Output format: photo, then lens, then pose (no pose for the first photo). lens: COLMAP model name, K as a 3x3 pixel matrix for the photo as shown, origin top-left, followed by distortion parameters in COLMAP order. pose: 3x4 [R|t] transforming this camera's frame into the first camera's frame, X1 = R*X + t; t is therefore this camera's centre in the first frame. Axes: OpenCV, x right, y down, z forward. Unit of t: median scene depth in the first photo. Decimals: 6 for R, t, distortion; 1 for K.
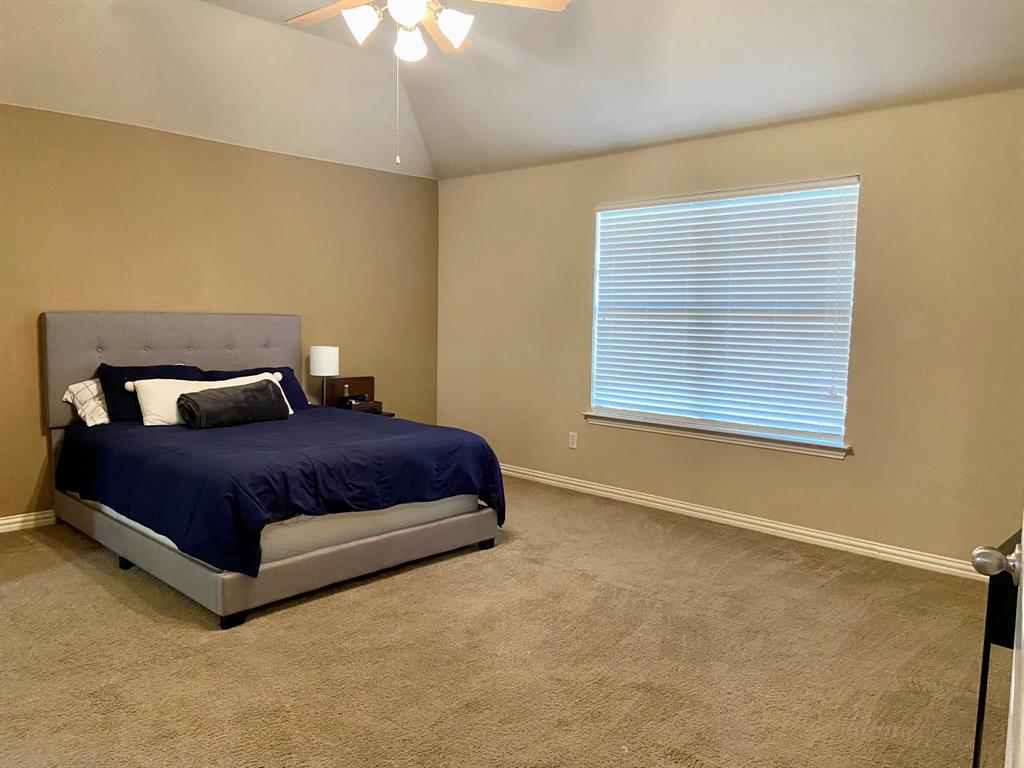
lens RADIAL K [[777.6, 0, 508.2], [0, 777.6, 382.6], [0, 0, 1]] dist [0.112333, -0.131667]
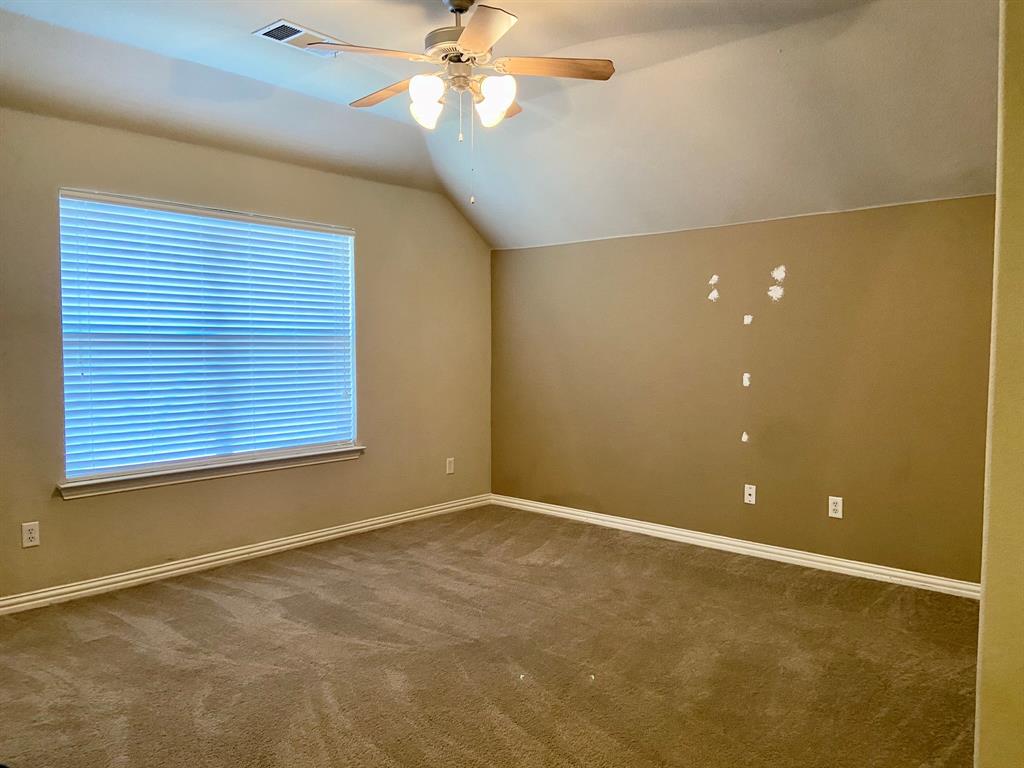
lens RADIAL K [[777.6, 0, 508.2], [0, 777.6, 382.6], [0, 0, 1]] dist [0.112333, -0.131667]
pose [[-0.069469, -0.059771, 0.995792, -0.690887], [0.093089, 0.993460, 0.066125, -0.068094], [-0.993231, 0.097291, -0.063451, 0.732839]]
